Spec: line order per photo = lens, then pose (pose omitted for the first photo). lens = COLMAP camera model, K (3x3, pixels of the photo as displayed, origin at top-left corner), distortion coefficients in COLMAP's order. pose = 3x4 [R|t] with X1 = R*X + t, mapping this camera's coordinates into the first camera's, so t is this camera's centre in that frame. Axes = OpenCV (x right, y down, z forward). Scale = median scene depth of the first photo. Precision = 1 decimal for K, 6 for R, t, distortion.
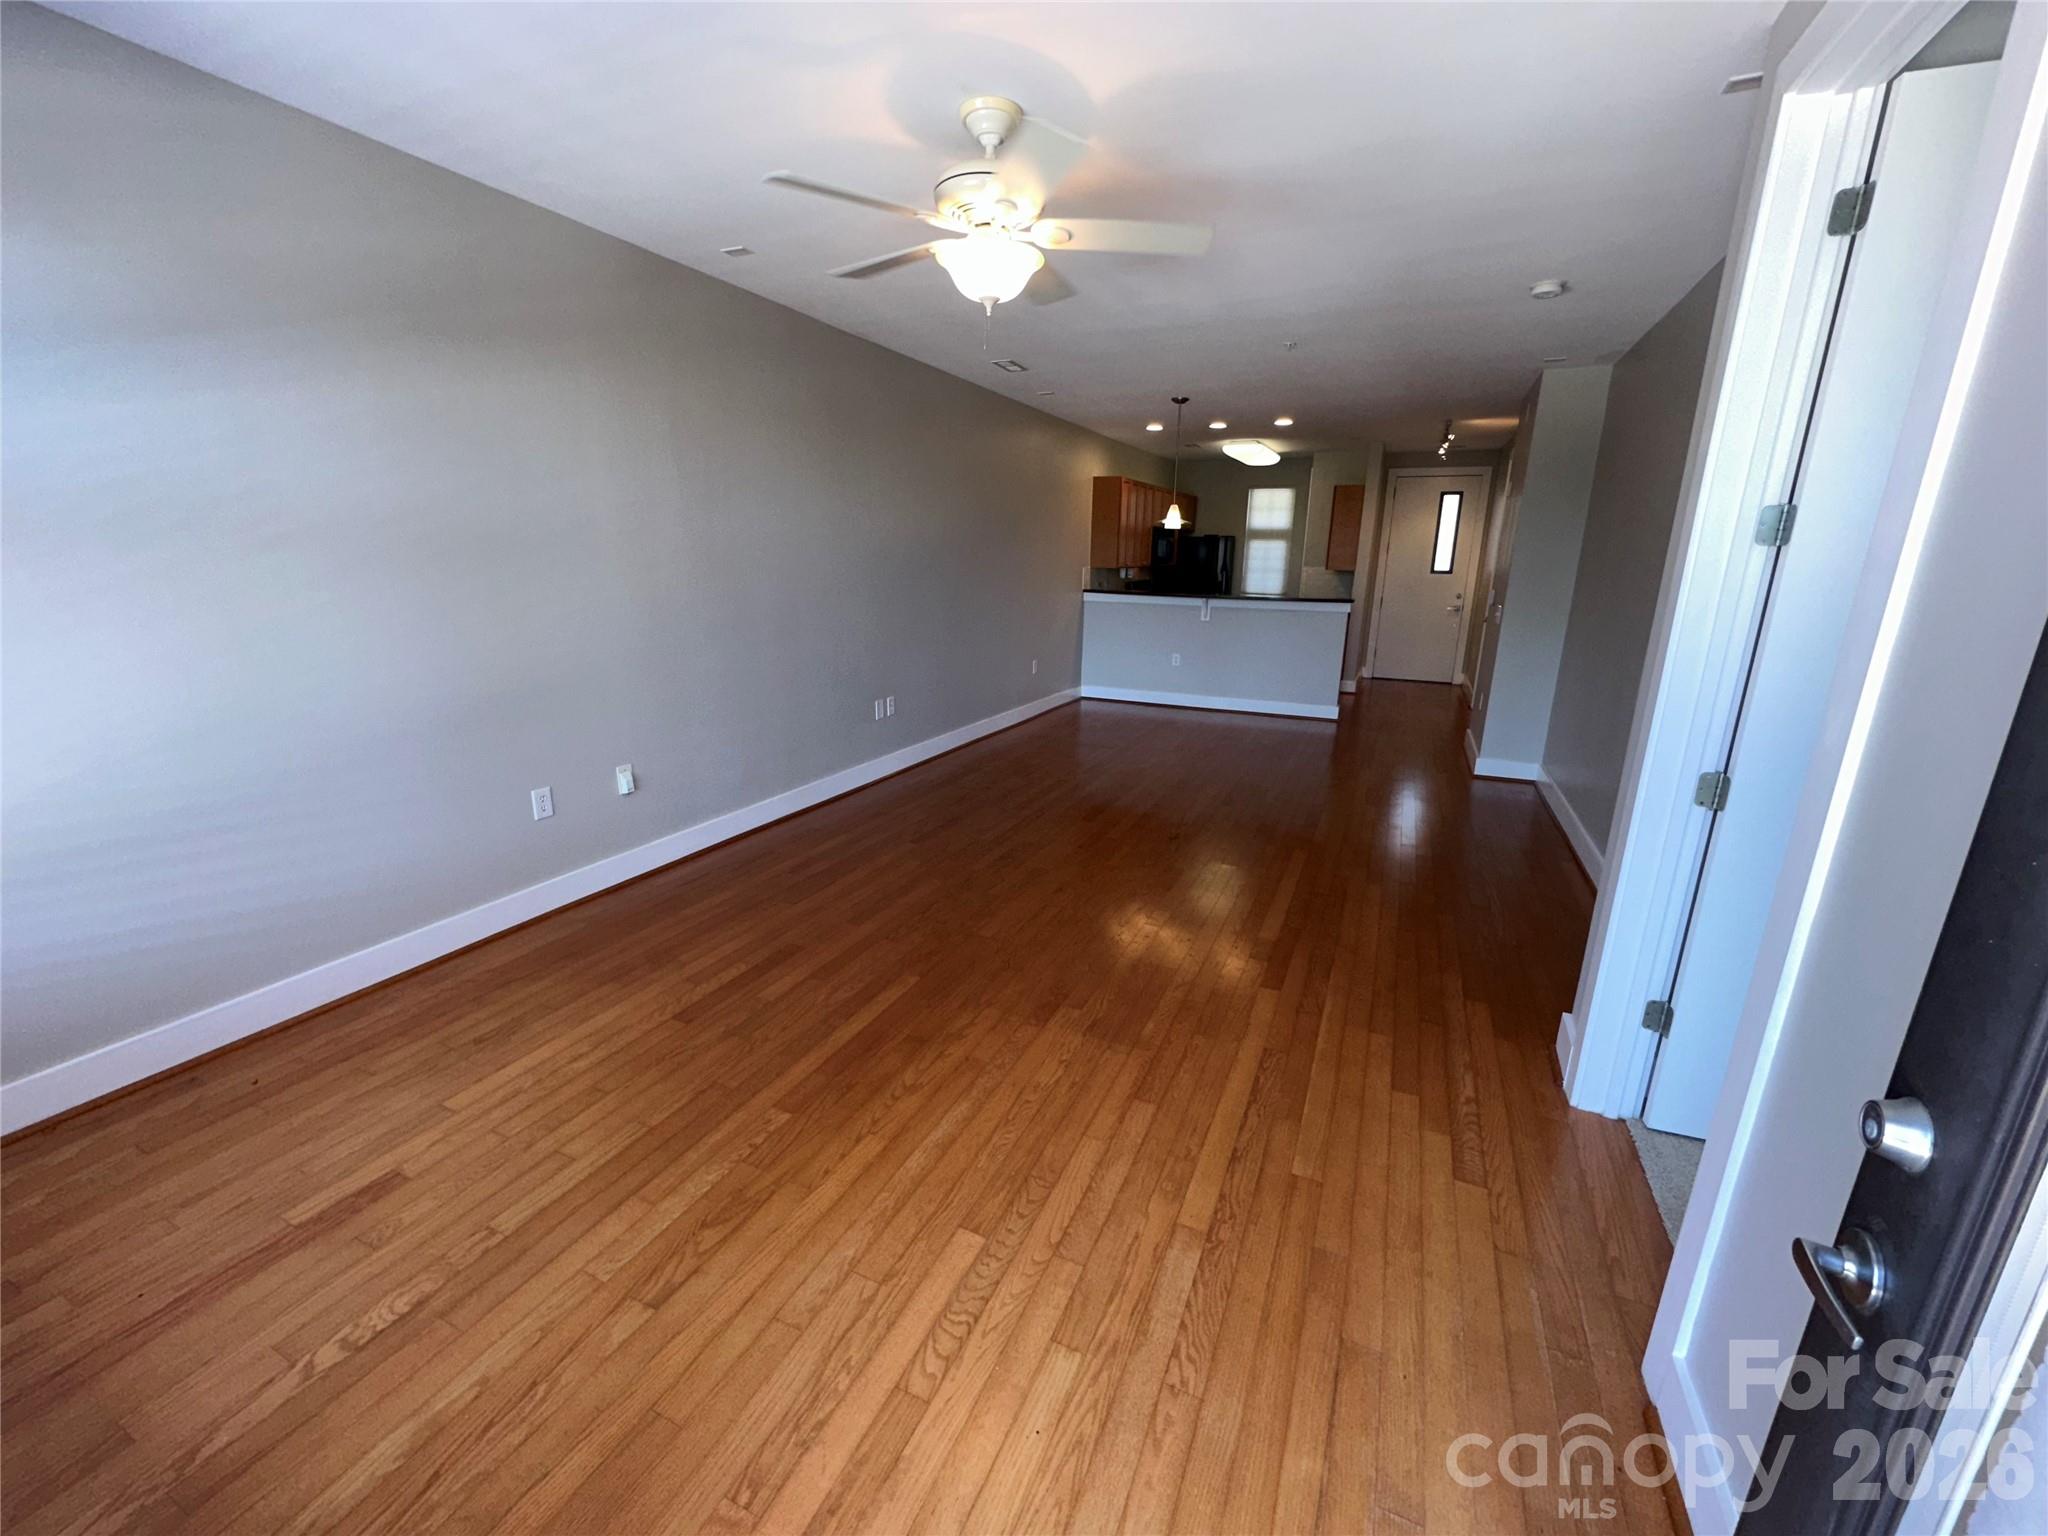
lens RADIAL K [[823.4, 0, 1021.3], [0, 823.4, 766.2], [0, 0, 1]] dist [-0.006426, 0.001405]
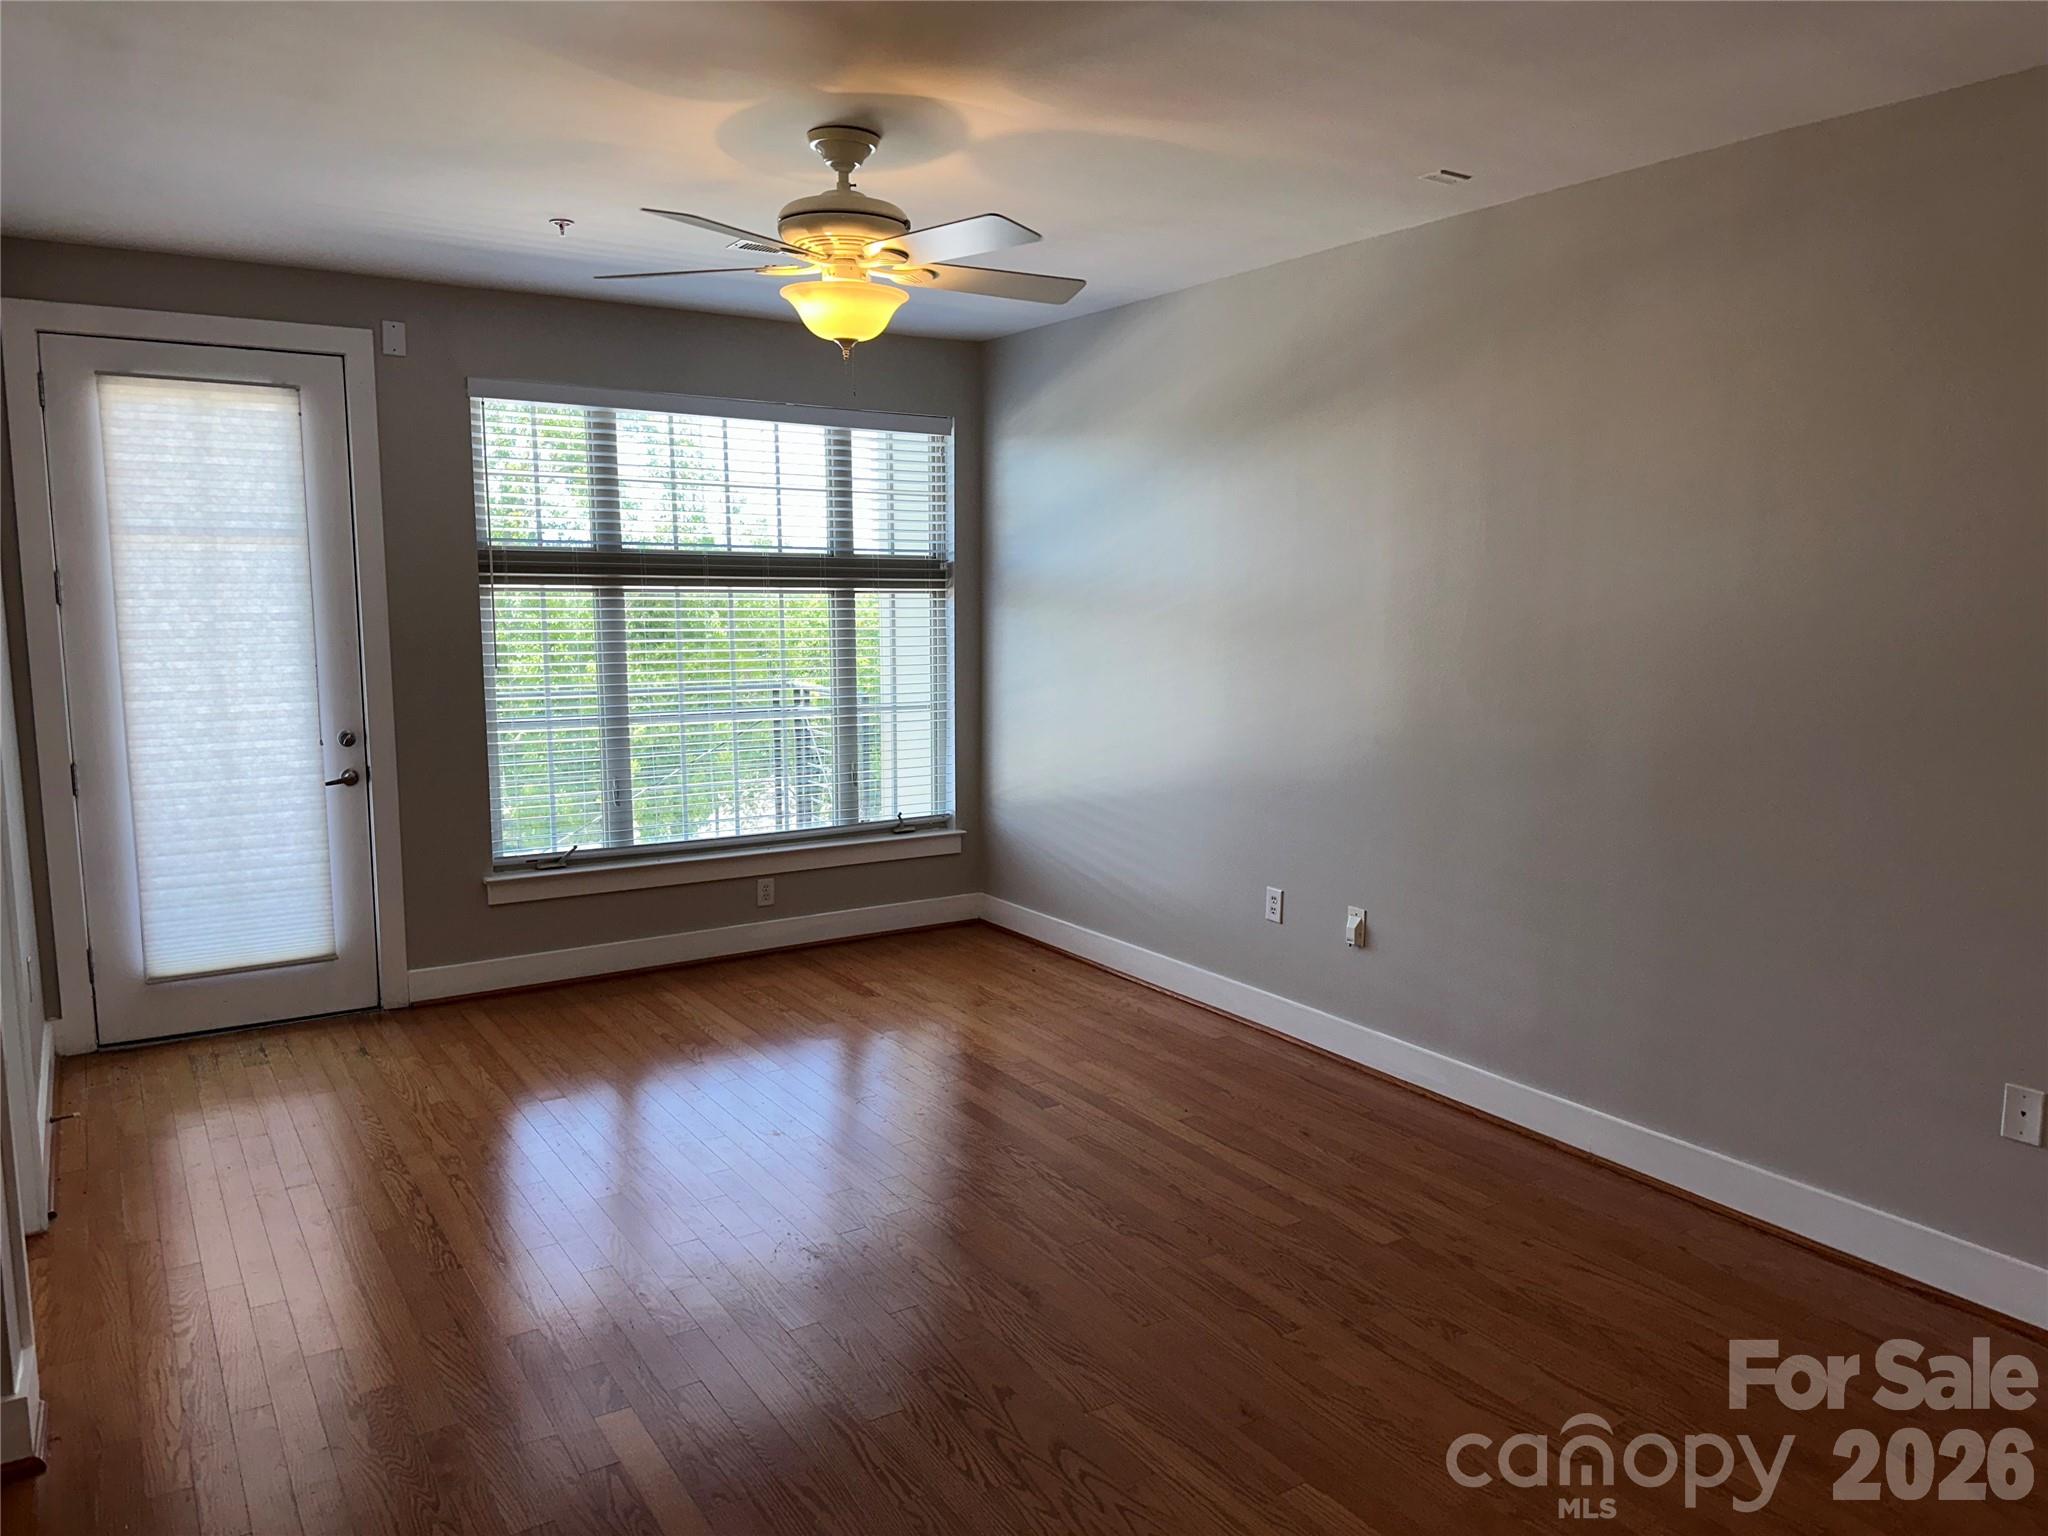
lens RADIAL K [[1437.7, 0, 1040.6], [0, 1437.7, 774.8], [0, 0, 1]] dist [0.049137, -0.063465]
pose [[-0.527786, 0.093902, -0.844171, 0.706878], [-0.228021, 0.941723, 0.247315, -0.343641], [0.818198, 0.323019, -0.475617, 1.234248]]
